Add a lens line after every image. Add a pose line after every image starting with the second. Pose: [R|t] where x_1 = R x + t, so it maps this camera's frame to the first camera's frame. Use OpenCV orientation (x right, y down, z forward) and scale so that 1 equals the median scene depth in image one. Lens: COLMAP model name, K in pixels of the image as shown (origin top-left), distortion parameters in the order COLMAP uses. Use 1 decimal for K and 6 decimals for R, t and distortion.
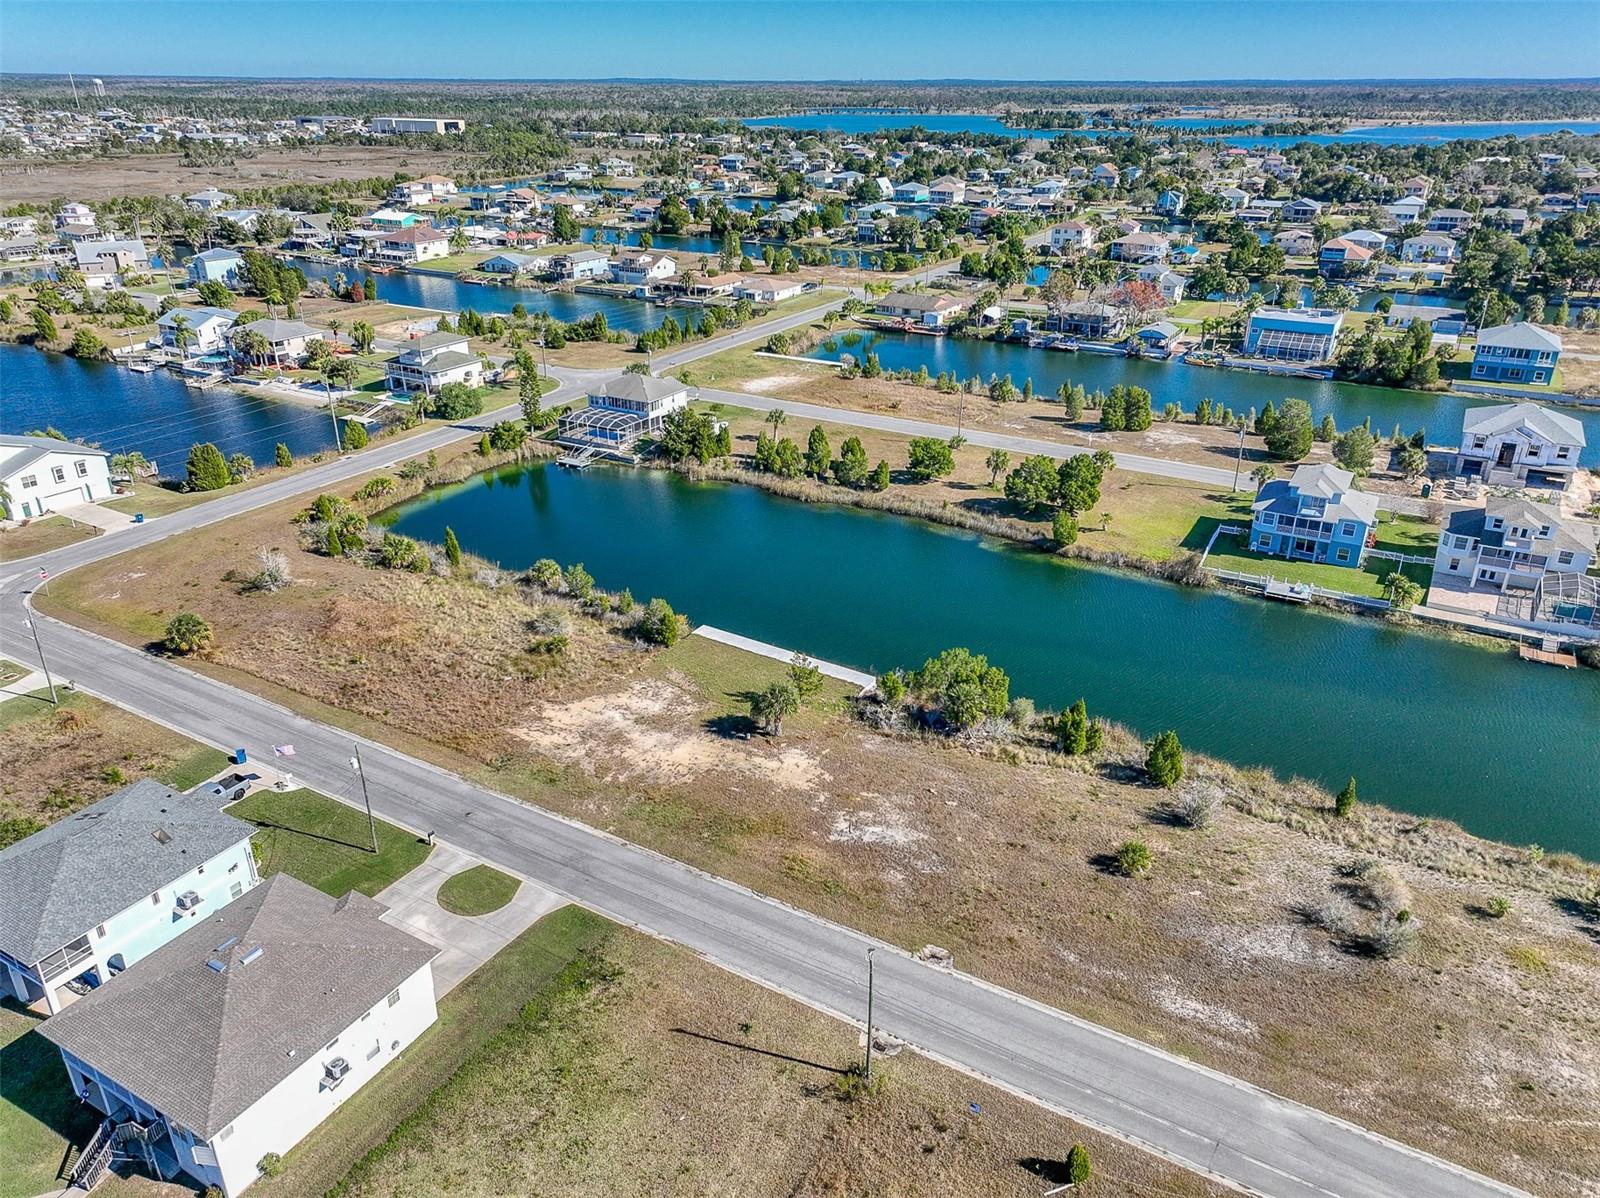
lens RADIAL K [[1118.2, 0, 800.4], [0, 1118.2, 606.6], [0, 0, 1]] dist [0.004985, 0.018410]
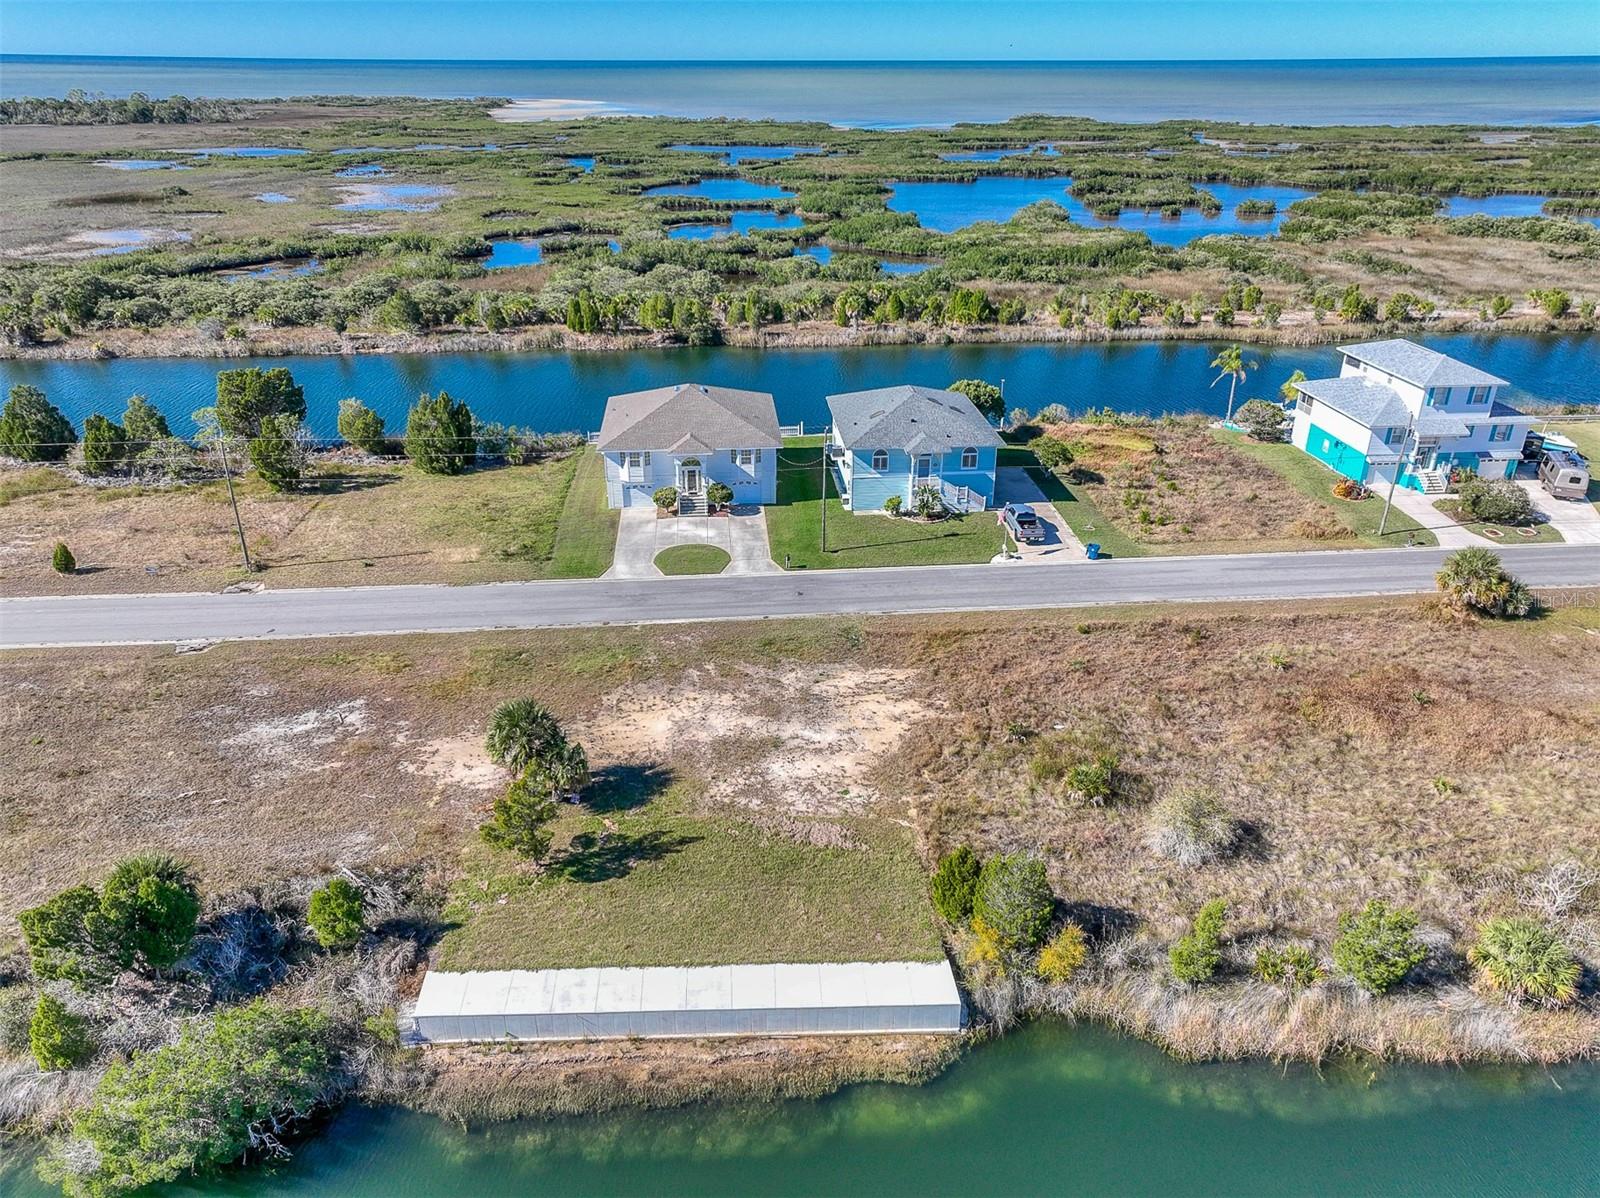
lens RADIAL K [[1118.2, 0, 798.9], [0, 1118.2, 603.3], [0, 0, 1]] dist [0.004985, 0.018410]
pose [[-0.822595, 0.245060, -0.513111, 0.100418], [-0.245678, 0.660629, 0.709374, -0.282840], [0.512815, 0.709588, -0.483224, 0.947567]]
